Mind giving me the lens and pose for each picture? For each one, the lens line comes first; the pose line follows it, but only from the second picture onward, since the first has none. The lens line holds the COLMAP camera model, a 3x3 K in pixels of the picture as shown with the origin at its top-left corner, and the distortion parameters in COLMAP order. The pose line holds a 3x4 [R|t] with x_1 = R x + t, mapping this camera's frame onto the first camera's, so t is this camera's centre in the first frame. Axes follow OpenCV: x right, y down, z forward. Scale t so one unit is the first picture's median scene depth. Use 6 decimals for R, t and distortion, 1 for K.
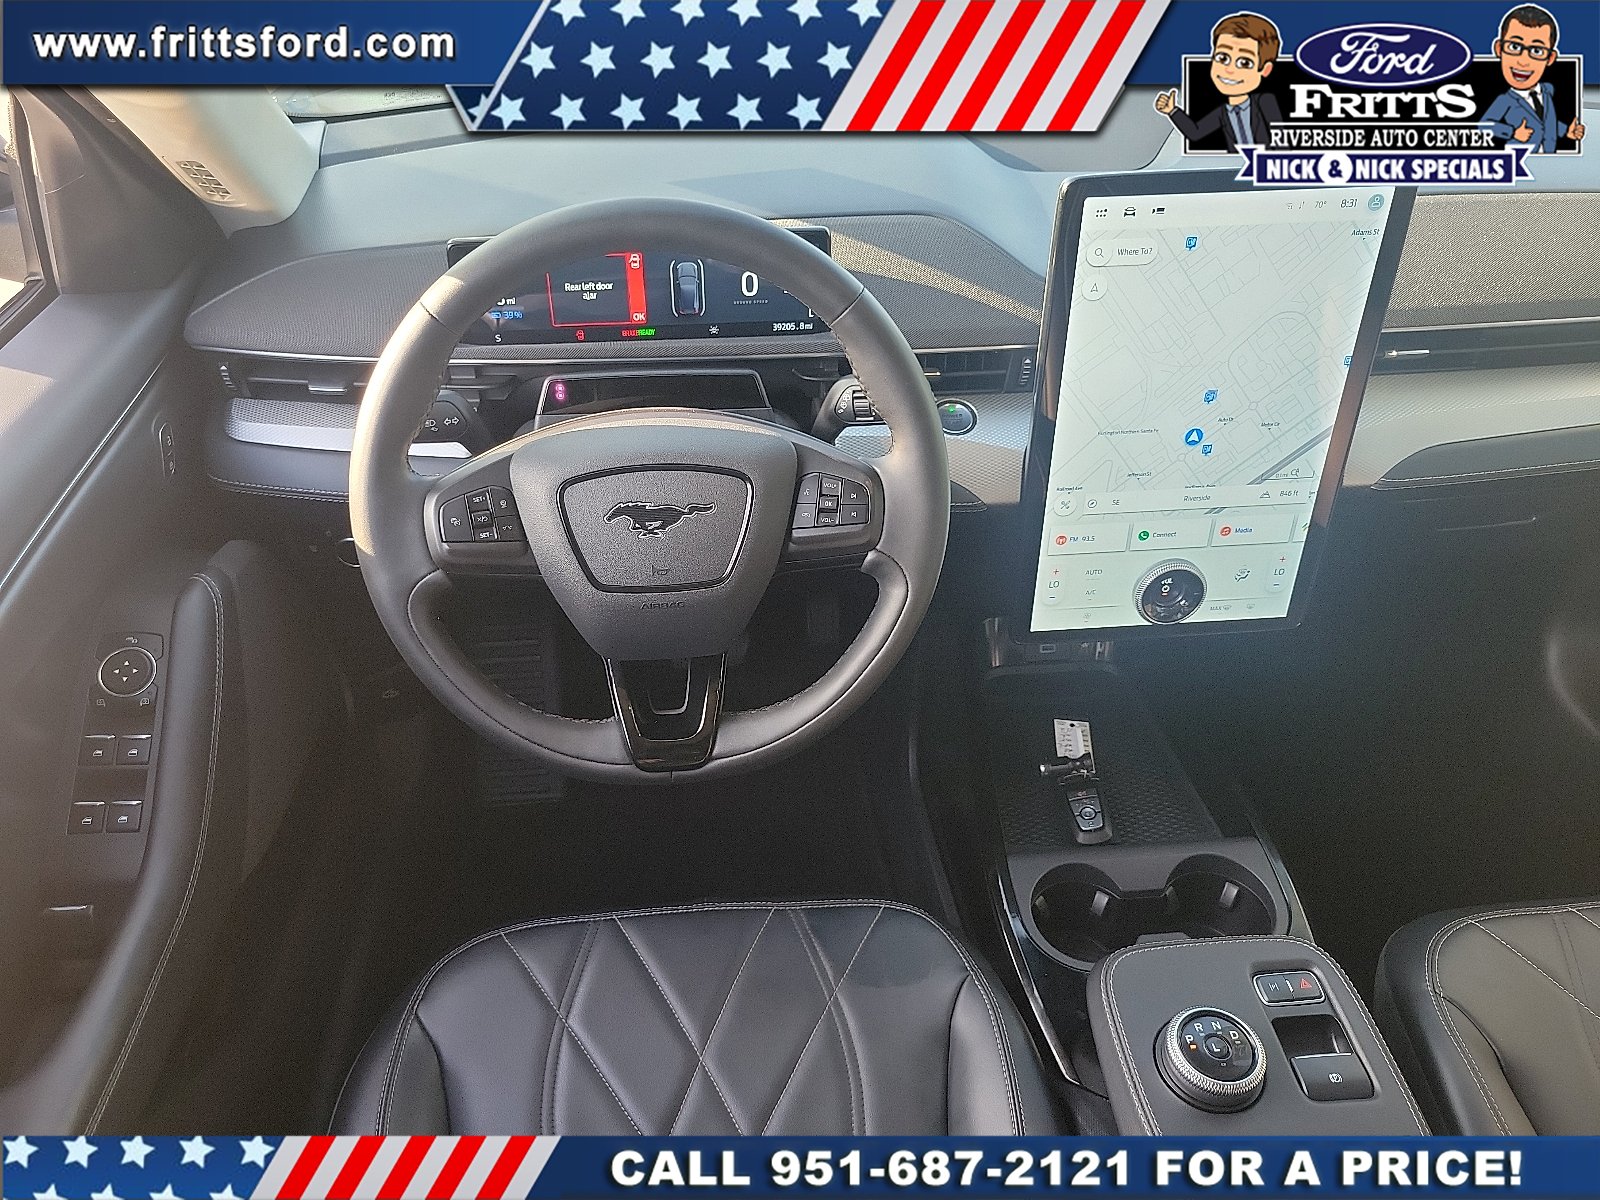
lens RADIAL K [[1205.5, 0, 799.5], [0, 1205.5, 598.7], [0, 0, 1]] dist [0.015479, 0.000357]
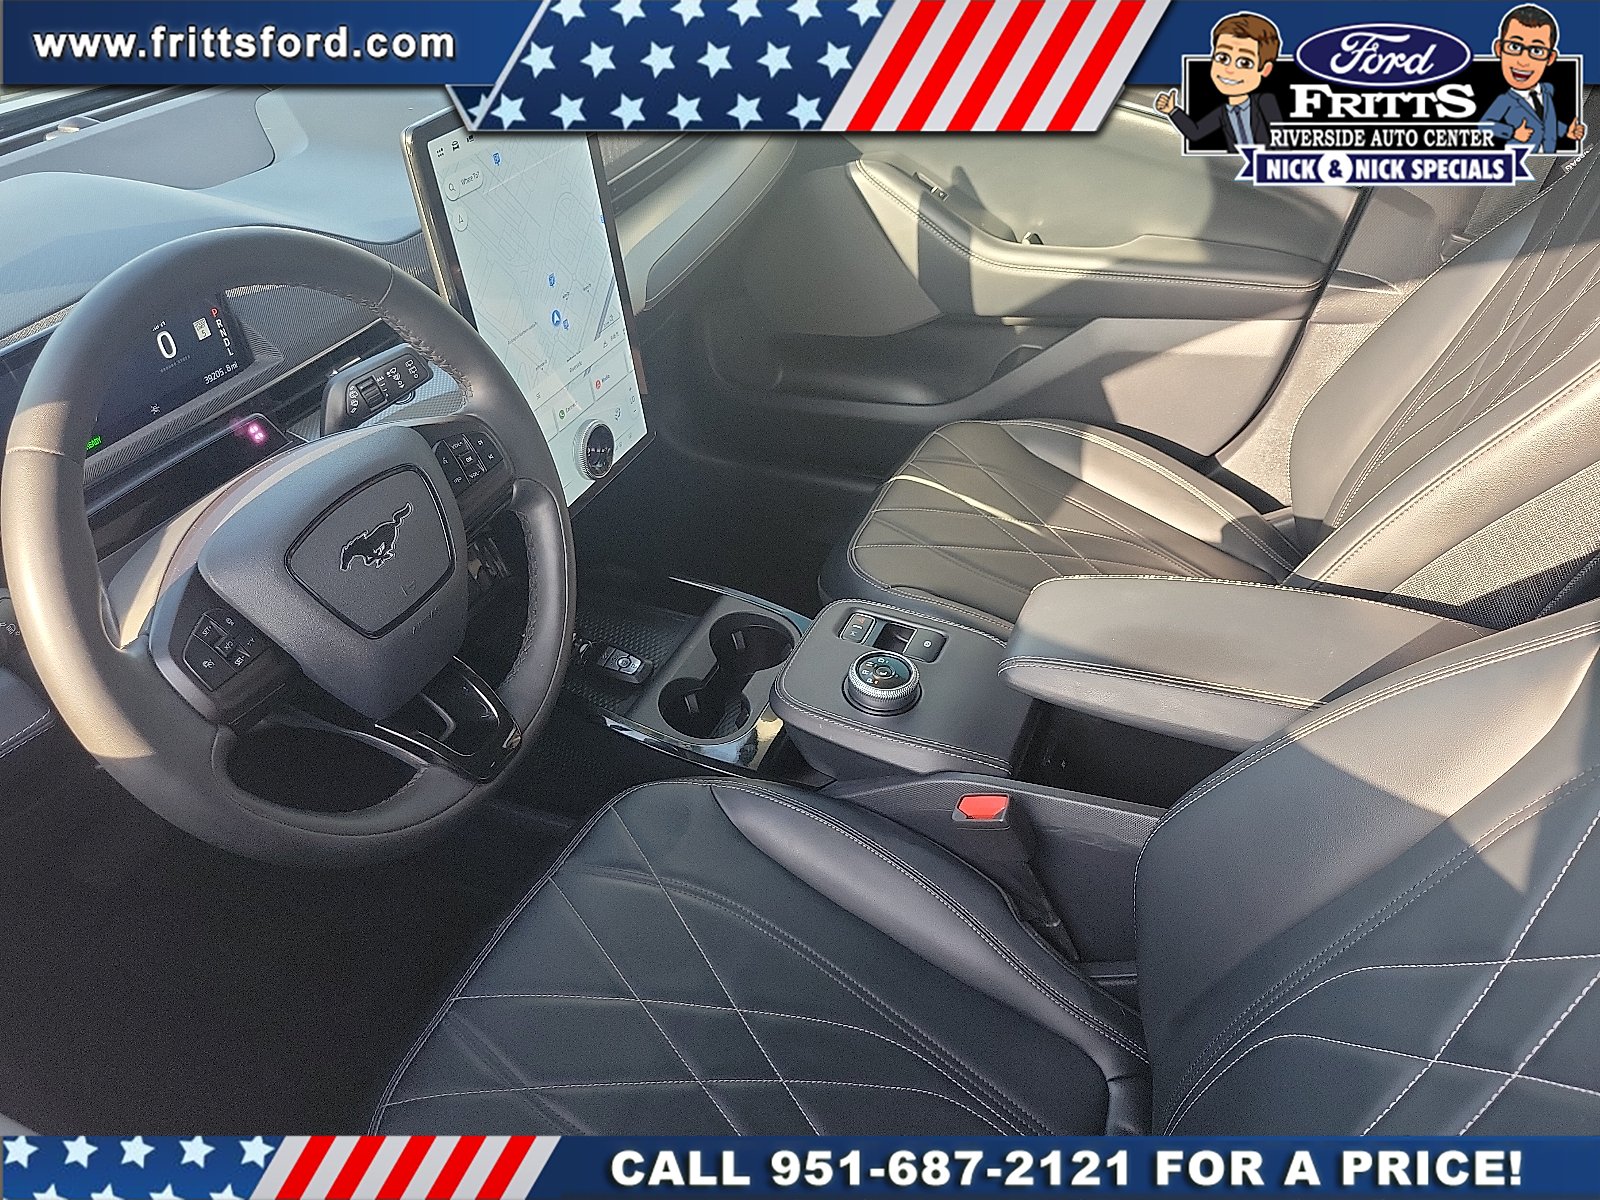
lens RADIAL K [[1205.5, 0, 799.9], [0, 1205.5, 600.2], [0, 0, 1]] dist [0.015479, 0.000357]
pose [[0.480655, -0.531628, 0.697382, -0.583542], [0.547449, 0.803177, 0.234960, -0.064145], [-0.685033, 0.268847, 0.677090, 0.116076]]
